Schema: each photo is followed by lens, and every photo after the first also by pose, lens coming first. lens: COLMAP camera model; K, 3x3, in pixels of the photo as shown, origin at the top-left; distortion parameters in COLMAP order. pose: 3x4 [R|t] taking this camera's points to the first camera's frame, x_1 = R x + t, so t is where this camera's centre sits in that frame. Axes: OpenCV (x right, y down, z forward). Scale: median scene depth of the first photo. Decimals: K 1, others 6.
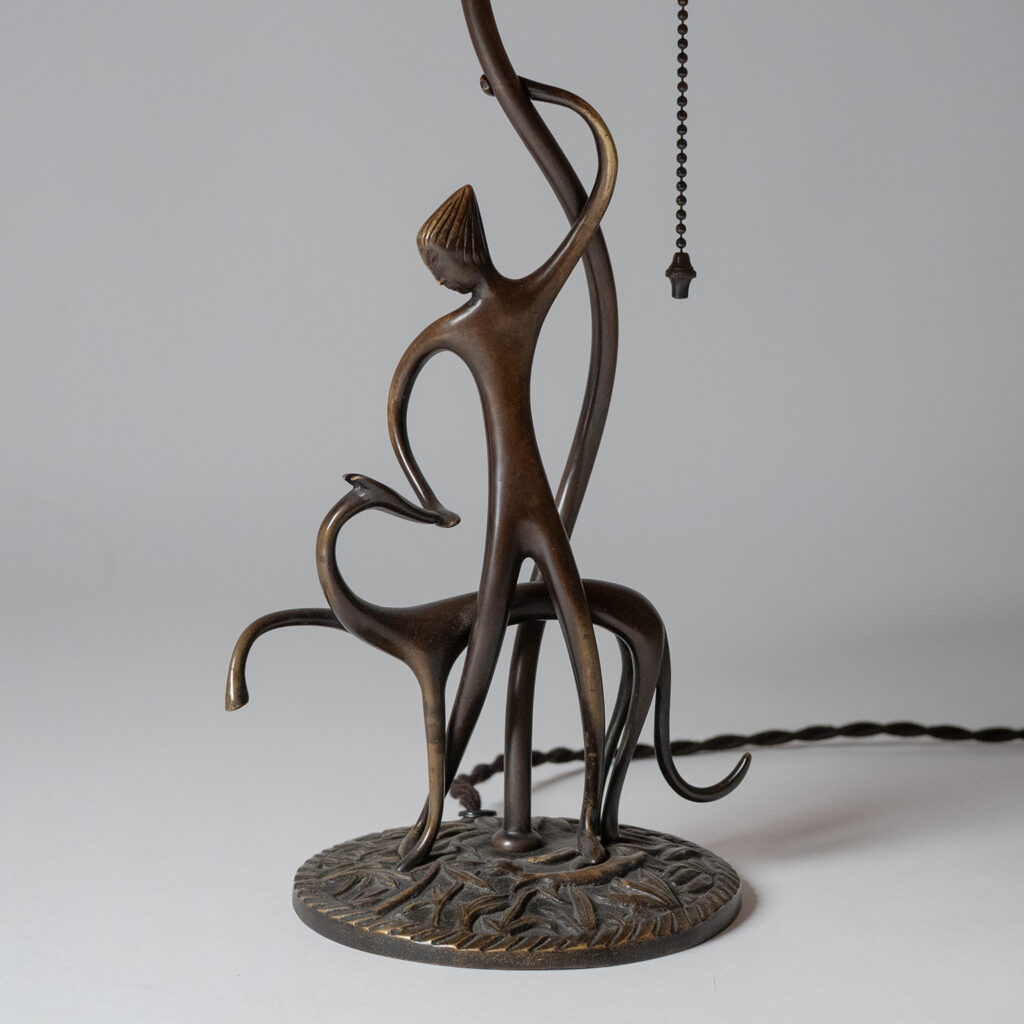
lens RADIAL K [[2608.3, 0, 512.0], [0, 2608.3, 512.0], [0, 0, 1]] dist [-0.052732, -0.038032]
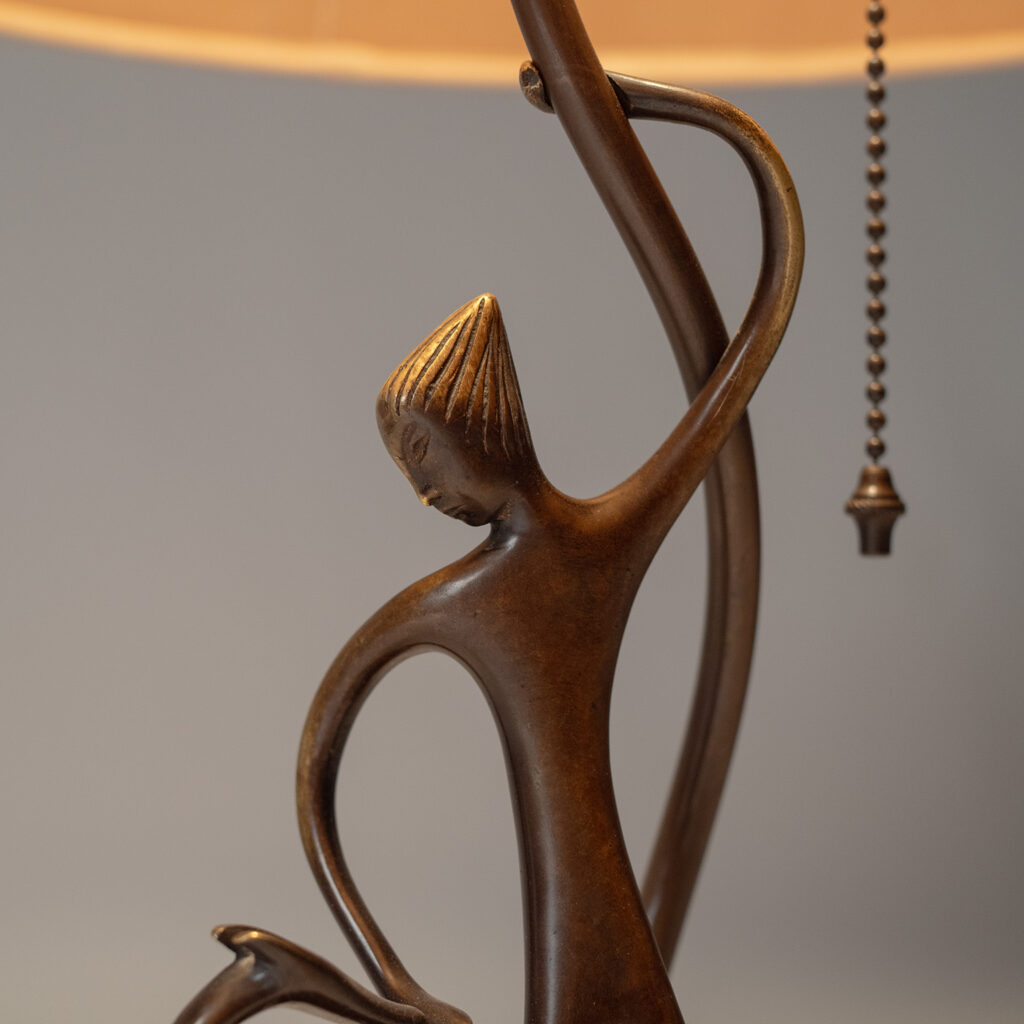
lens RADIAL K [[2287.3, 0, 513.7], [0, 2287.3, 435.5], [0, 0, 1]] dist [-0.086689, -0.227087]
pose [[0.995195, 0.017139, 0.096399, -0.051416], [0.002290, 0.980216, -0.197920, -0.018855], [-0.097884, 0.197190, 0.975467, 0.599502]]
